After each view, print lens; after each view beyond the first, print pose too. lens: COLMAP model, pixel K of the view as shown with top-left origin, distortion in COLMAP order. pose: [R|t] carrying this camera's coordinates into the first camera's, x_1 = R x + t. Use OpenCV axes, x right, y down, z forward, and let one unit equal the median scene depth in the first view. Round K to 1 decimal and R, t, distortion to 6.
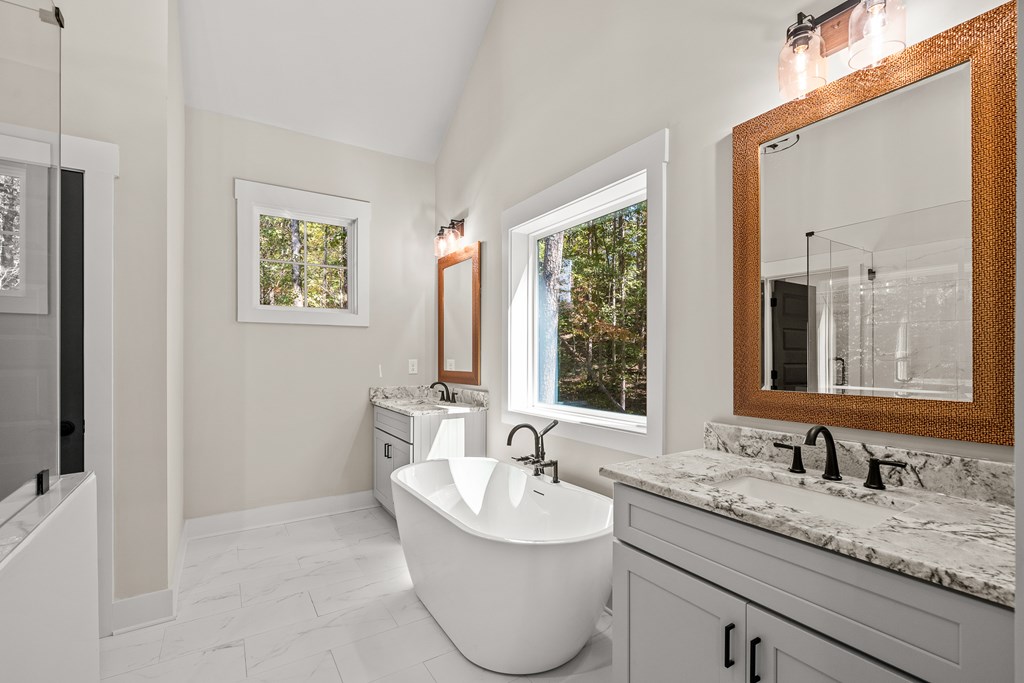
lens RADIAL K [[456.8, 0, 511.9], [0, 456.8, 343.0], [0, 0, 1]] dist [0.001665, -0.000214]
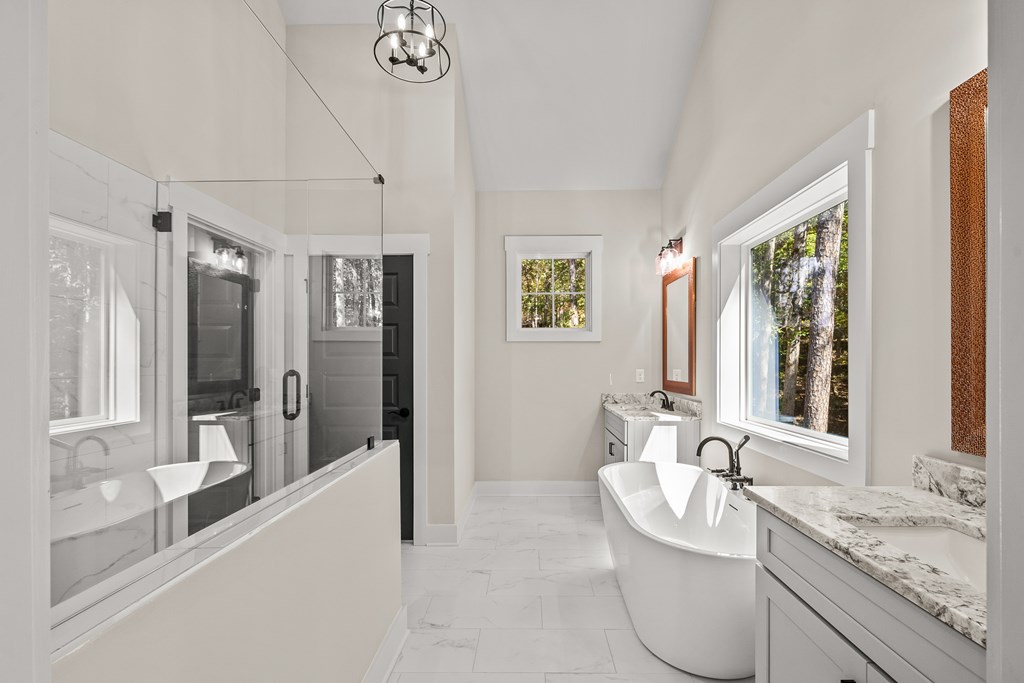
lens RADIAL K [[418.4, 0, 518.6], [0, 418.4, 345.3], [0, 0, 1]] dist [0.001473, -0.000074]
pose [[0.831671, -0.025535, -0.554682, 0.181181], [0.019412, 0.999668, -0.016915, -0.019808], [0.554930, 0.003300, 0.831891, -0.023868]]
